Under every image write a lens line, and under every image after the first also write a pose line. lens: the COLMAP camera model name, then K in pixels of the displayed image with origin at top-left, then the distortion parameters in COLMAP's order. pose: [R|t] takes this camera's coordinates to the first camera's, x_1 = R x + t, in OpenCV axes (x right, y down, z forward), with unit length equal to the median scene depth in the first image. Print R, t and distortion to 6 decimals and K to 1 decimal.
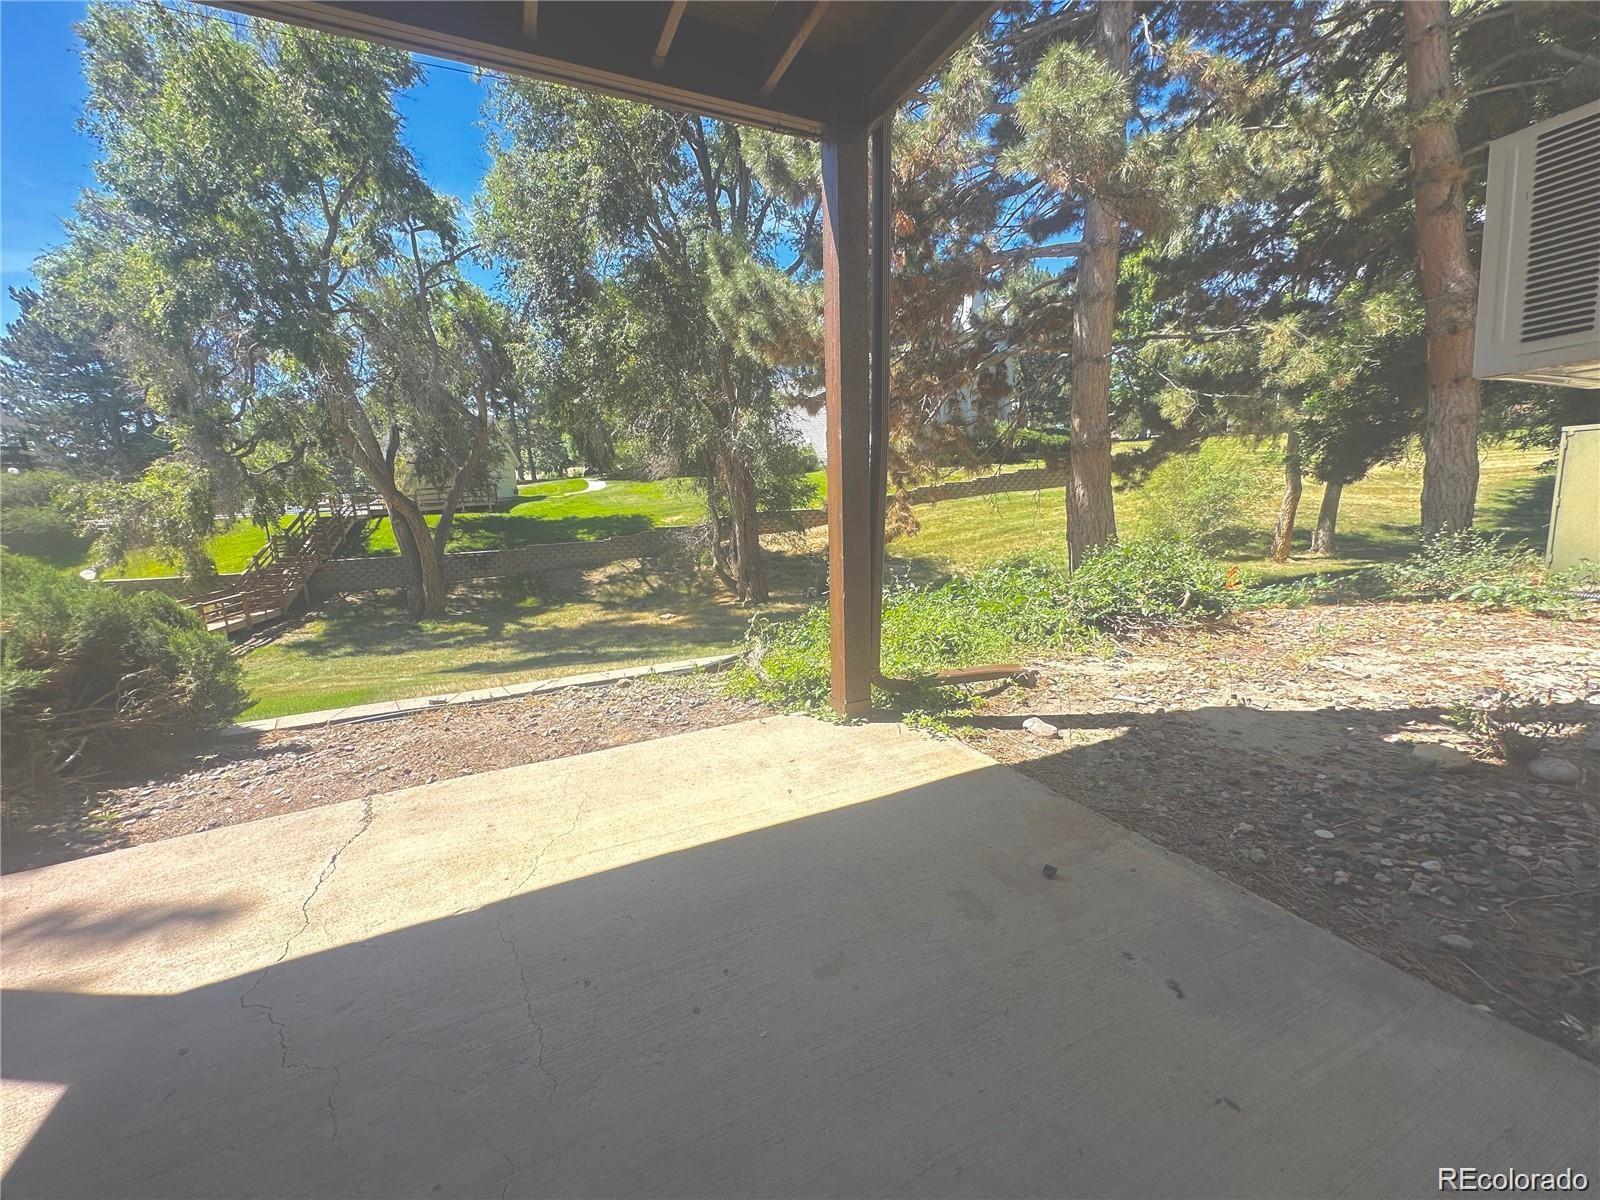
lens RADIAL K [[647.2, 0, 804.8], [0, 647.2, 578.4], [0, 0, 1]] dist [0.013411, -0.000121]
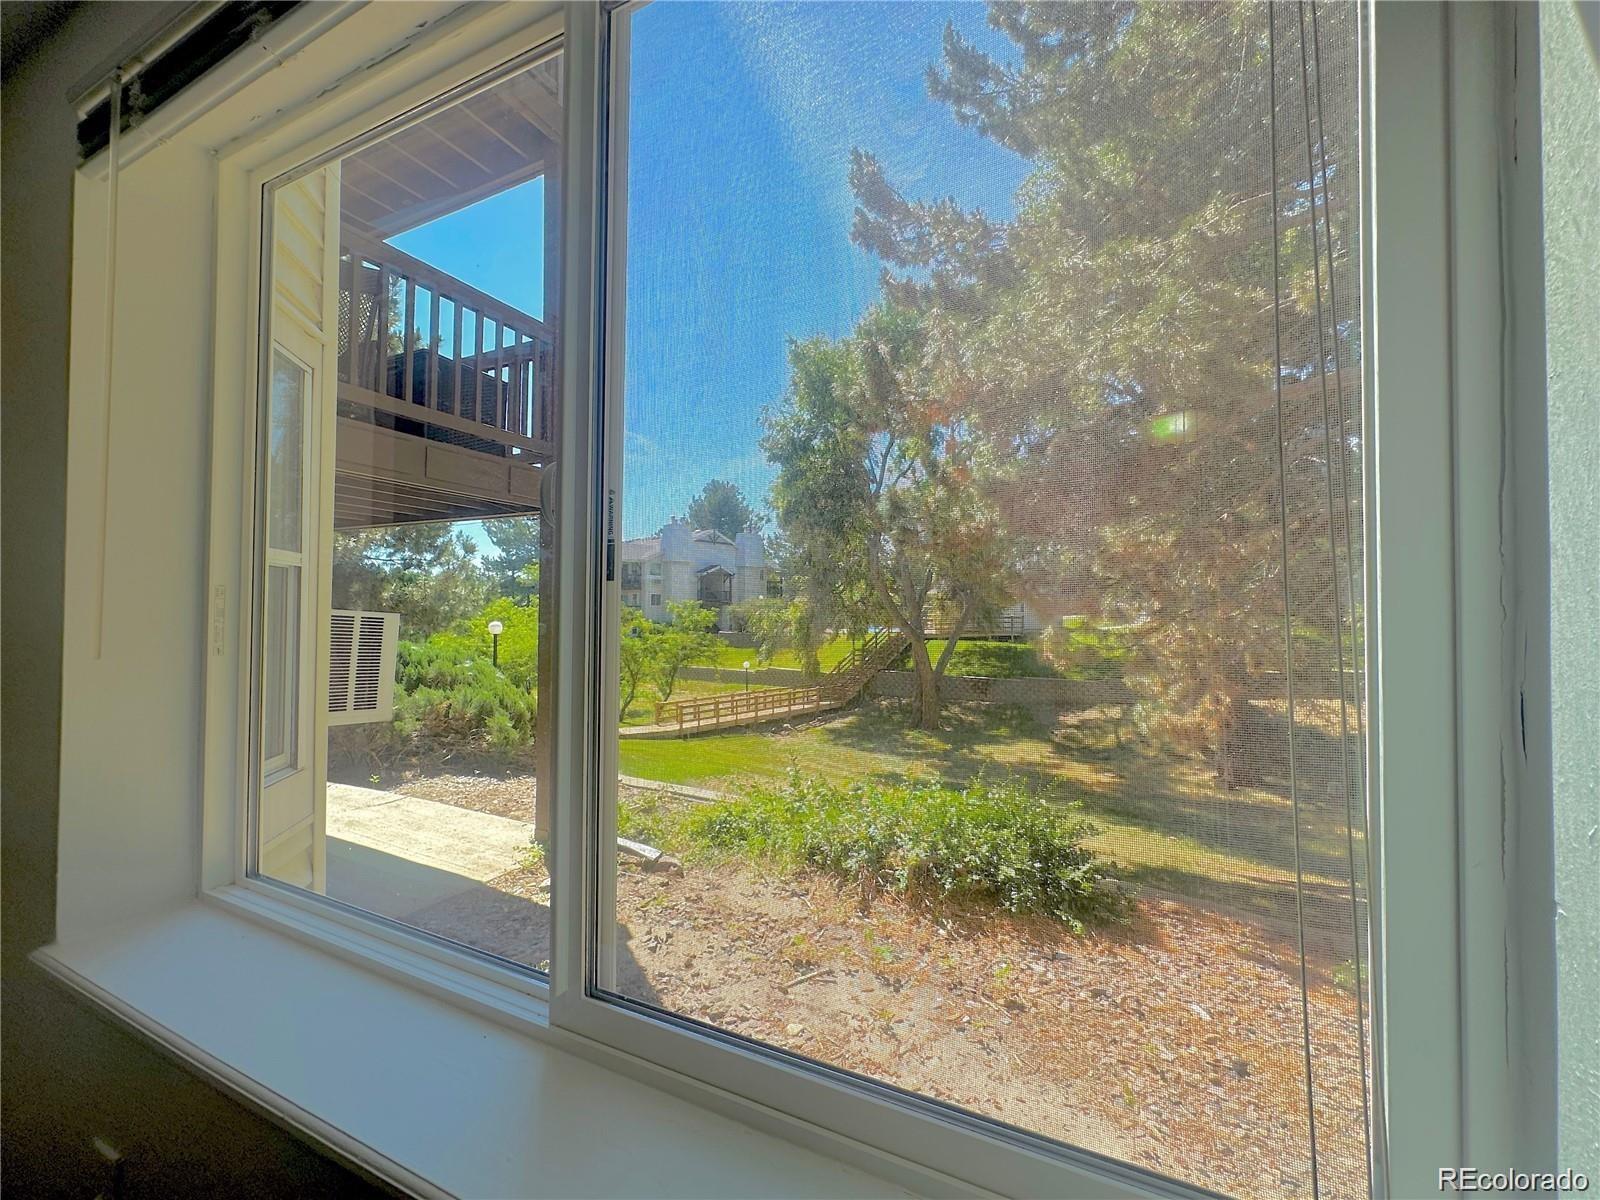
lens RADIAL K [[647.2, 0, 804.8], [0, 647.2, 578.4], [0, 0, 1]] dist [0.013411, -0.000121]
pose [[0.615074, 0.005467, -0.788451, 0.213086], [-0.151869, 0.982073, -0.111665, -0.041369], [0.773705, 0.188423, 0.604877, 0.050473]]
